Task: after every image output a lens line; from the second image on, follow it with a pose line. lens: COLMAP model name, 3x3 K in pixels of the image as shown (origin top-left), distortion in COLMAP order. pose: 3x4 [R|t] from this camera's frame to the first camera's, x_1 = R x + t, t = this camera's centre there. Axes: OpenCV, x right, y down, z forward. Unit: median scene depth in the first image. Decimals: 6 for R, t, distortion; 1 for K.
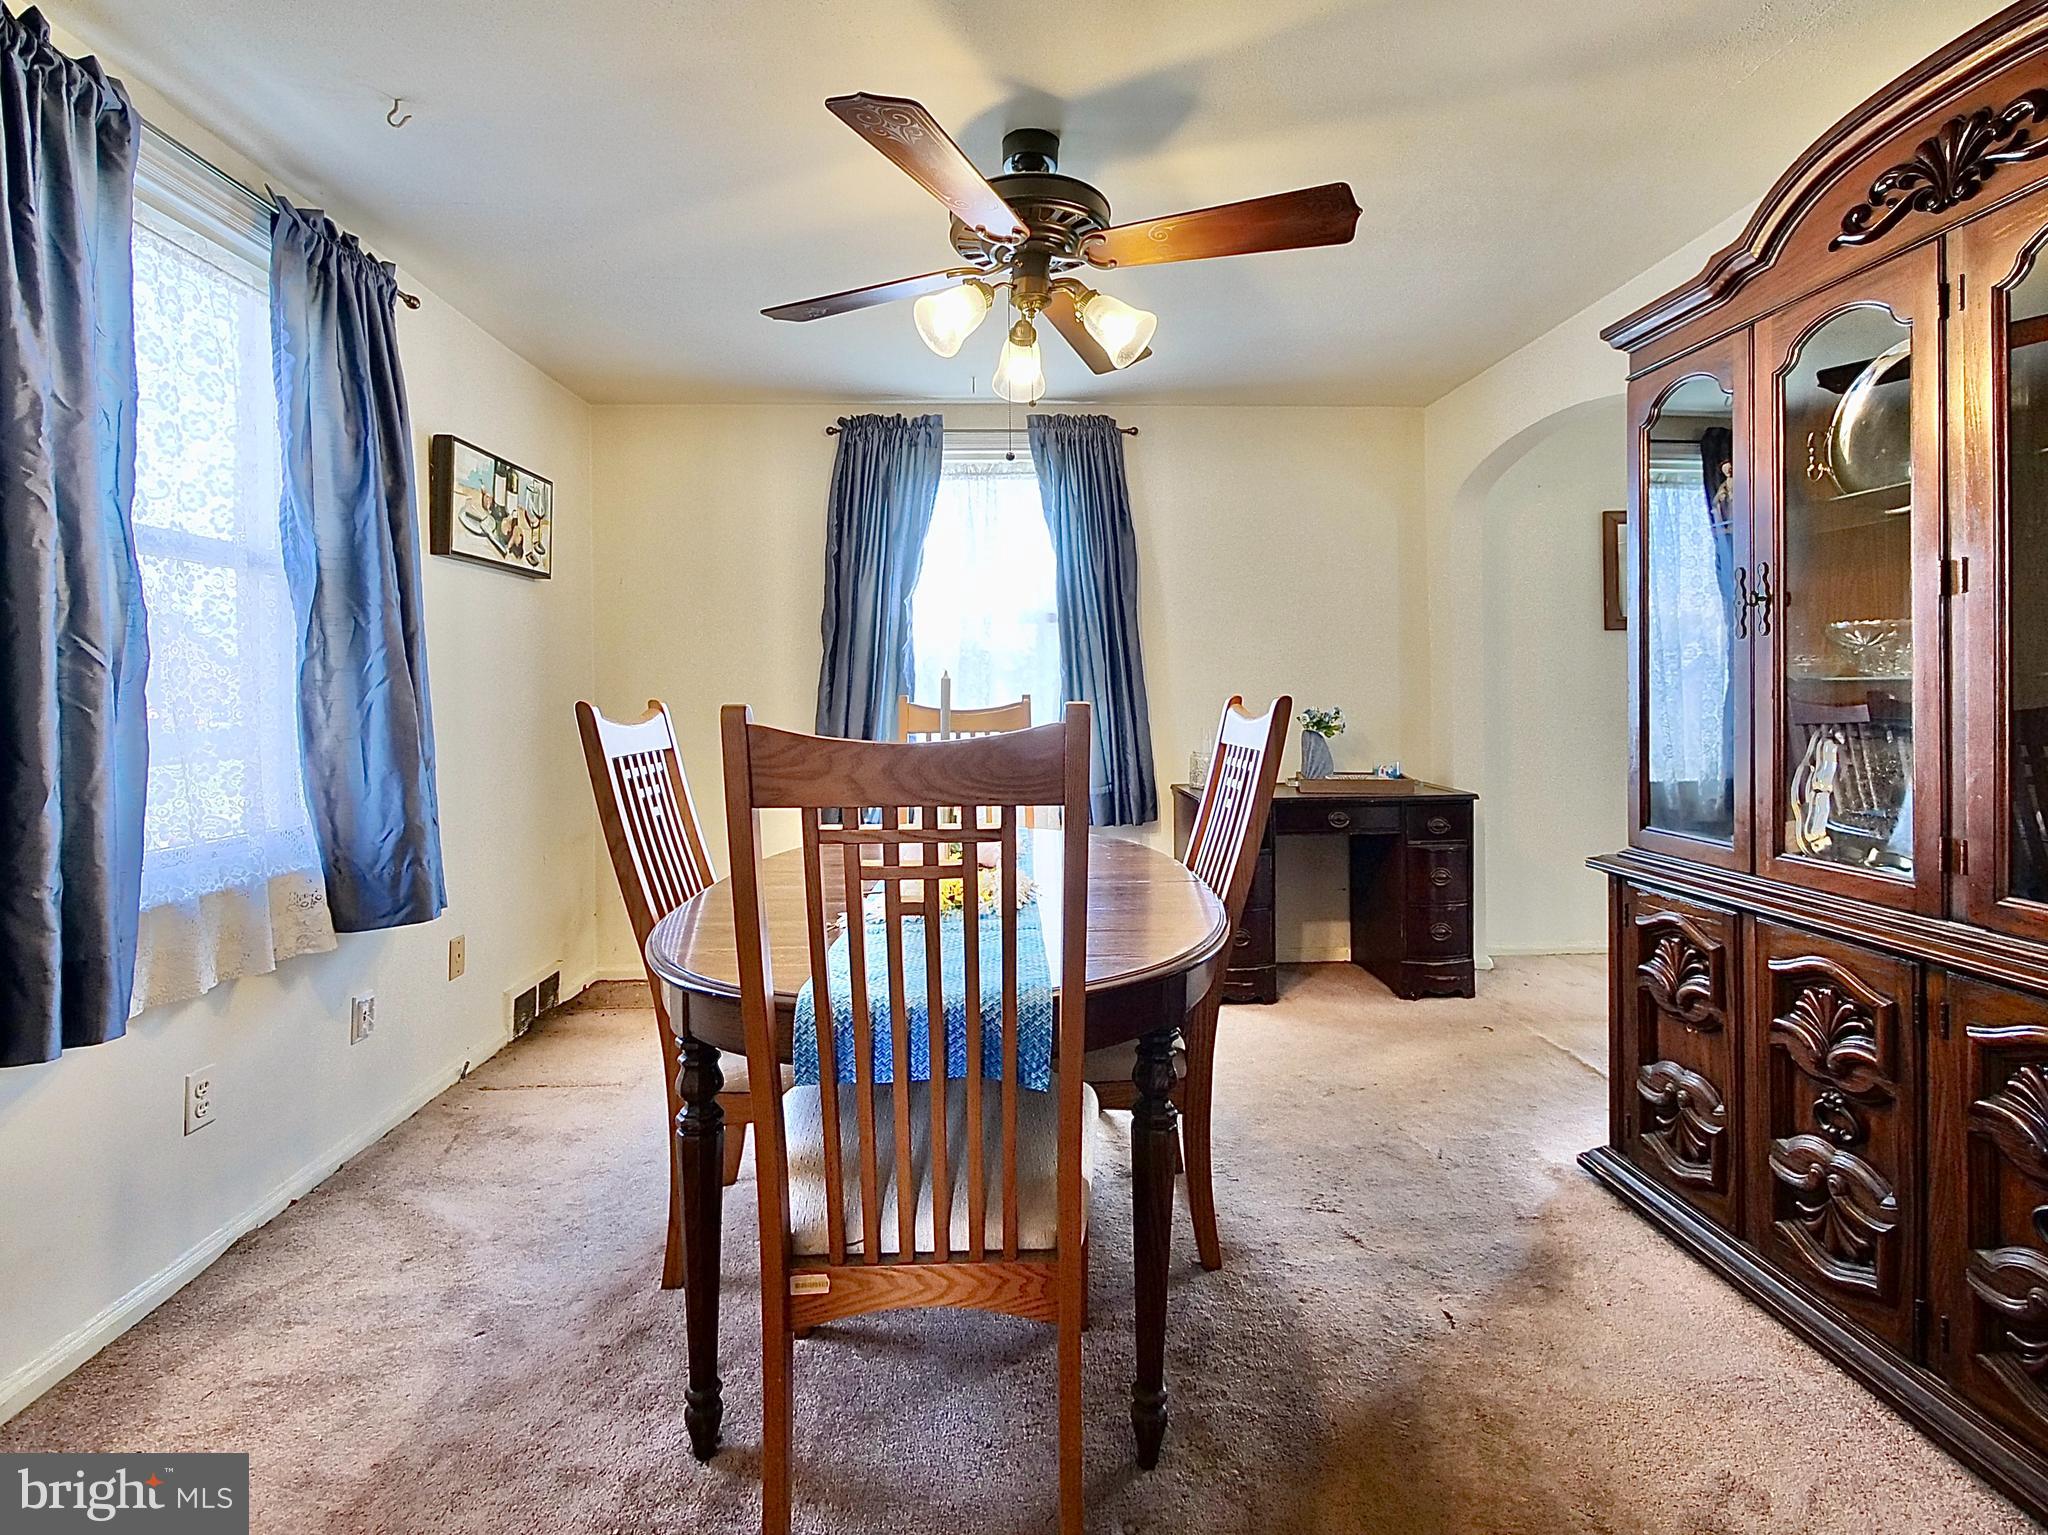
lens RADIAL K [[921.0, 0, 1029.4], [0, 921.0, 756.6], [0, 0, 1]] dist [-0.001489, 0.000517]
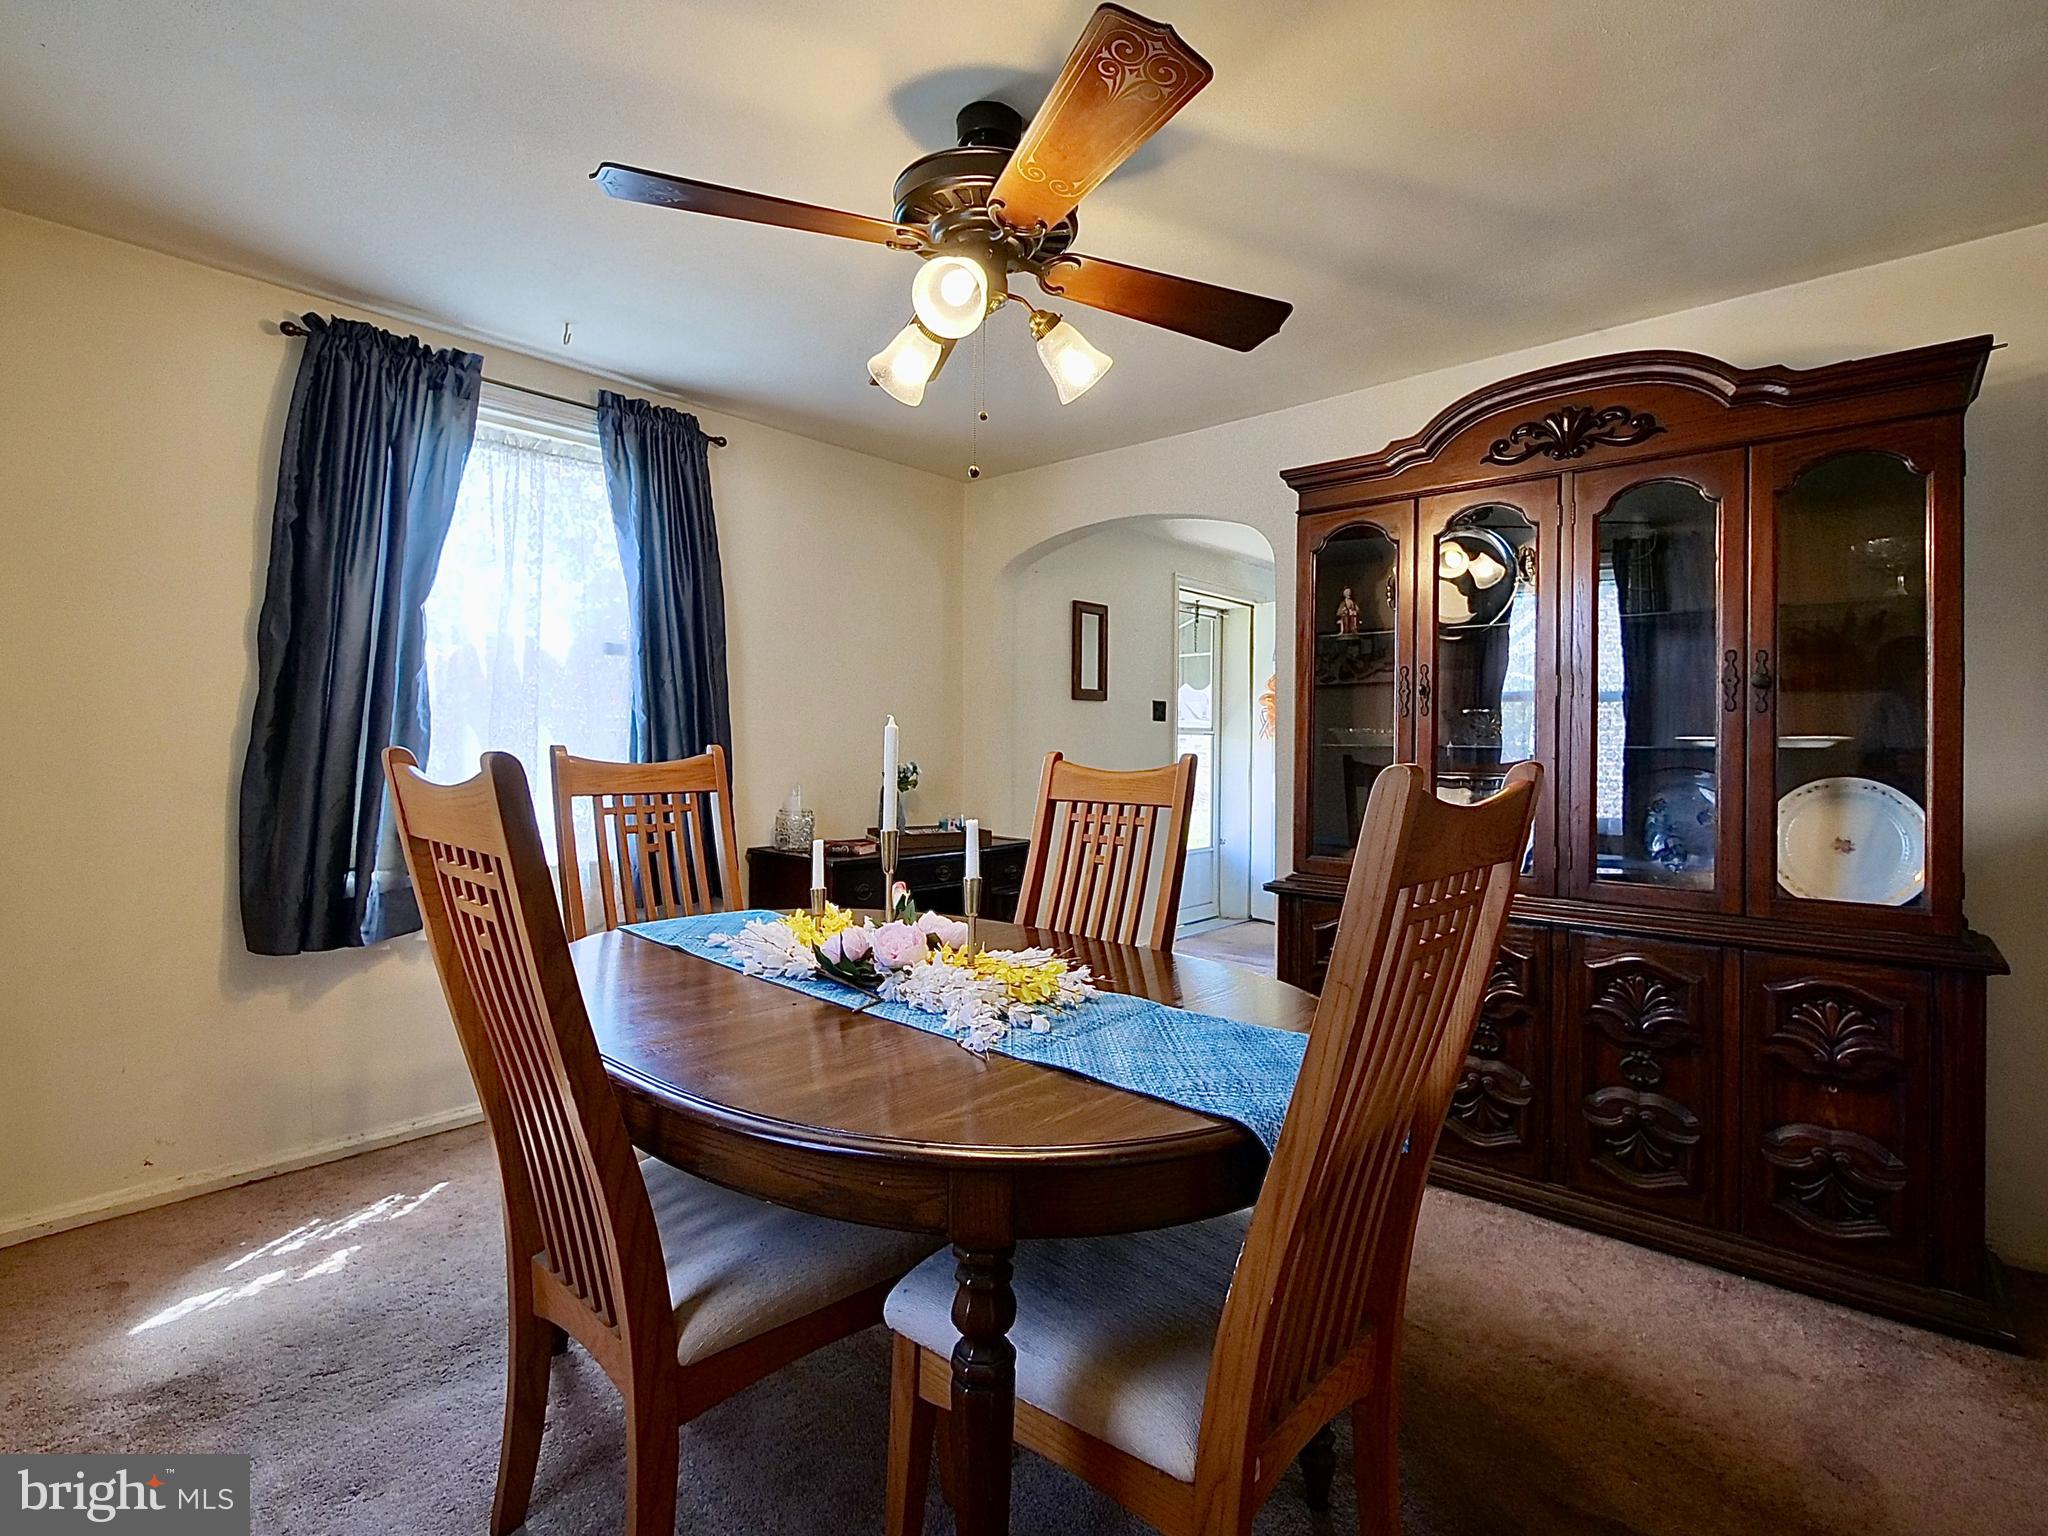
lens RADIAL K [[921.0, 0, 1029.4], [0, 921.0, 757.1], [0, 0, 1]] dist [-0.001489, 0.000517]
pose [[0.733485, 0.009345, 0.679641, -0.268049], [0.019188, 0.999222, -0.034447, -0.023139], [-0.679435, 0.038308, 0.732735, 0.188618]]
